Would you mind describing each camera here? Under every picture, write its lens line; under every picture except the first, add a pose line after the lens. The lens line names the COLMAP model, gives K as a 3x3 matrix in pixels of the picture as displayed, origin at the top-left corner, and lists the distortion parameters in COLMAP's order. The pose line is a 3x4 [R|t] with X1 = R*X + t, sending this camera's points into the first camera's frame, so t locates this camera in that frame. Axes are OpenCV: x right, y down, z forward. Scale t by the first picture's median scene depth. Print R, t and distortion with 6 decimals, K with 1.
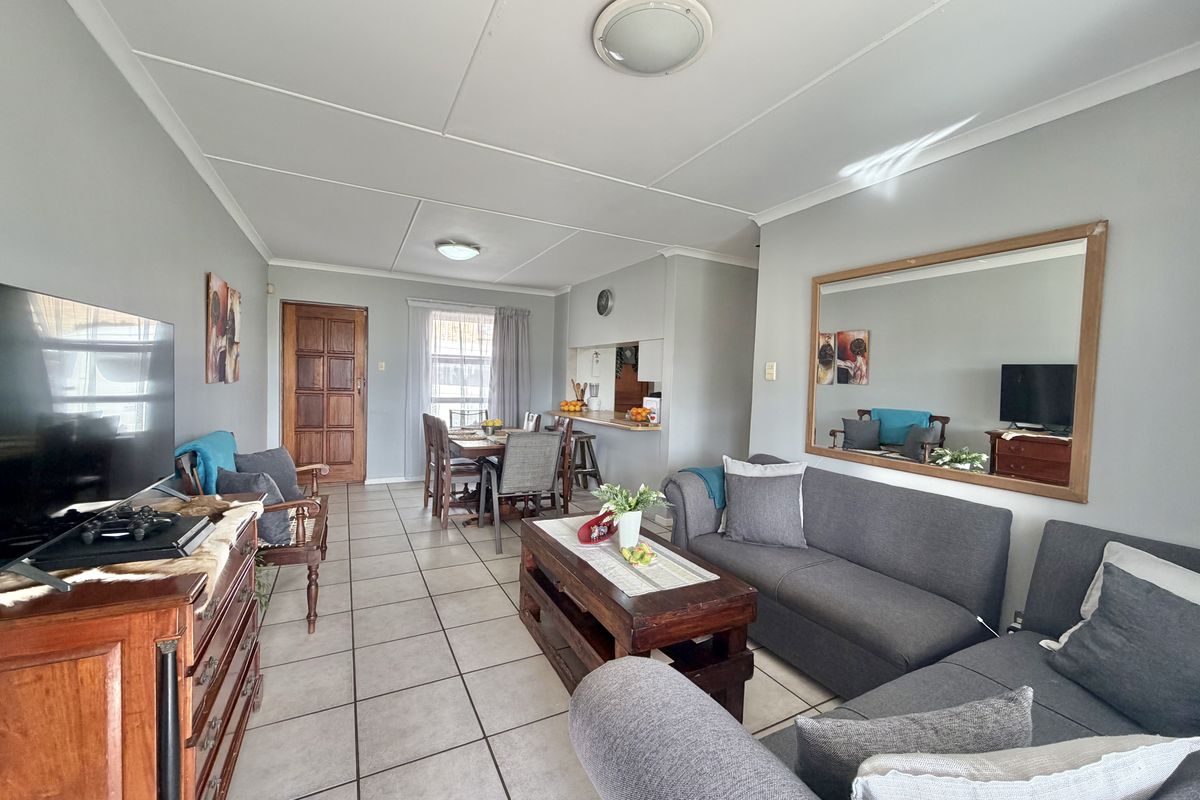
lens RADIAL K [[476.5, 0, 599.3], [0, 476.5, 399.9], [0, 0, 1]] dist [0.003473, 0.000319]
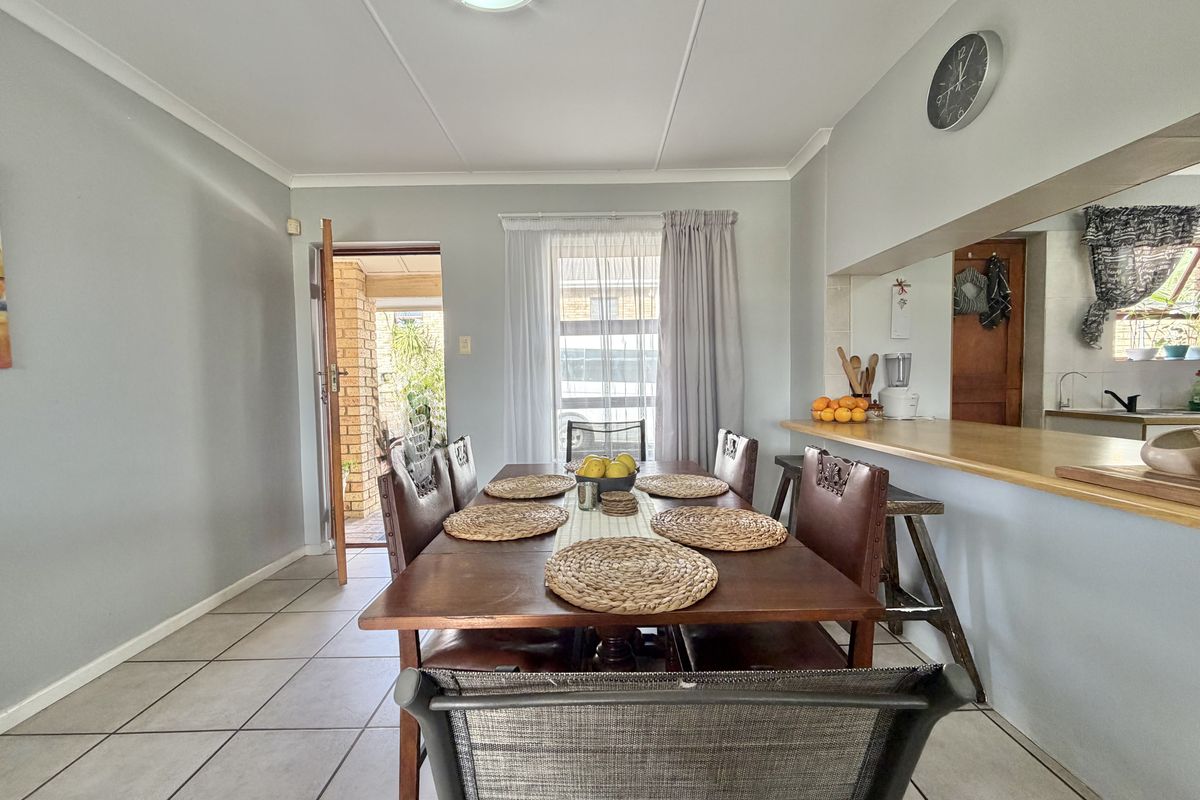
lens RADIAL K [[476.5, 0, 597.6], [0, 476.5, 404.6], [0, 0, 1]] dist [0.003473, 0.000319]
pose [[0.887526, -0.023261, -0.460169, -0.054480], [0.025593, 0.999672, -0.001171, 0.003444], [0.460046, -0.010738, 0.887830, 0.522737]]
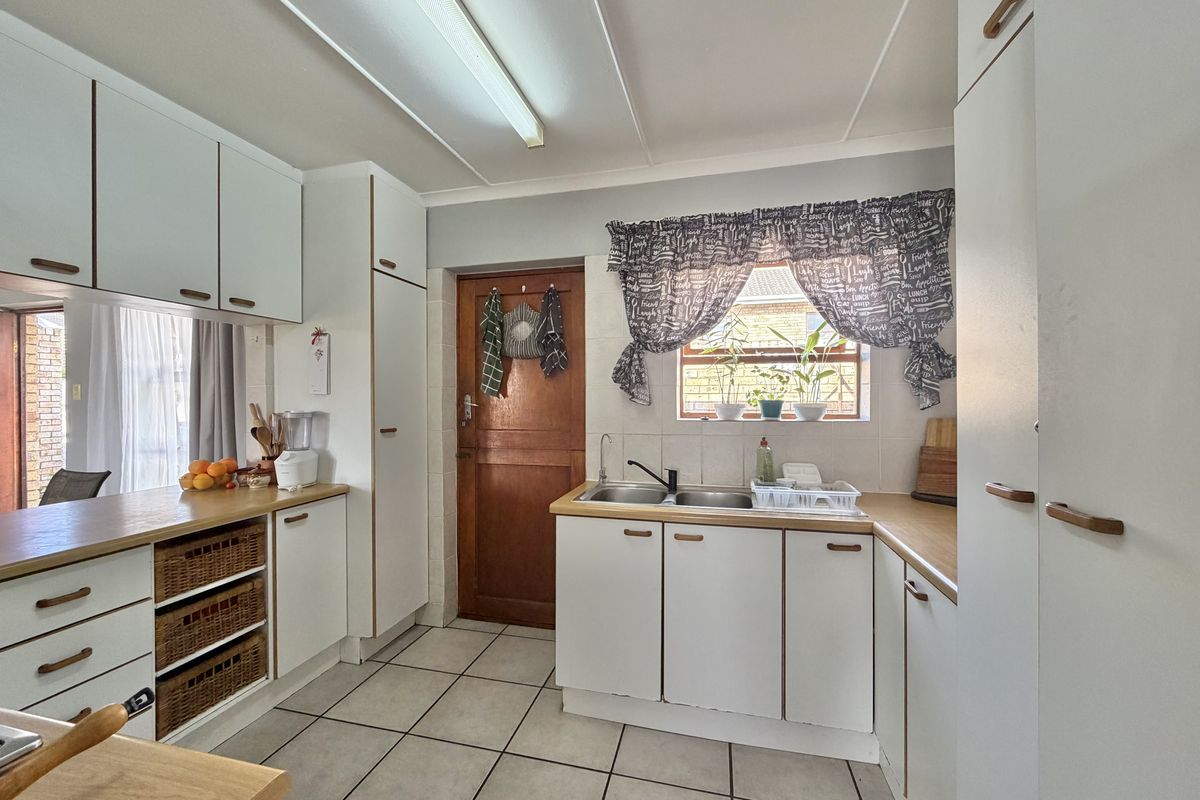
lens RADIAL K [[476.5, 0, 597.9], [0, 476.5, 399.9], [0, 0, 1]] dist [0.003473, 0.000319]
pose [[0.737764, -0.033975, -0.674204, 0.435424], [0.000540, 0.998762, -0.049739, -0.027884], [0.675059, 0.036331, 0.736869, 0.922619]]
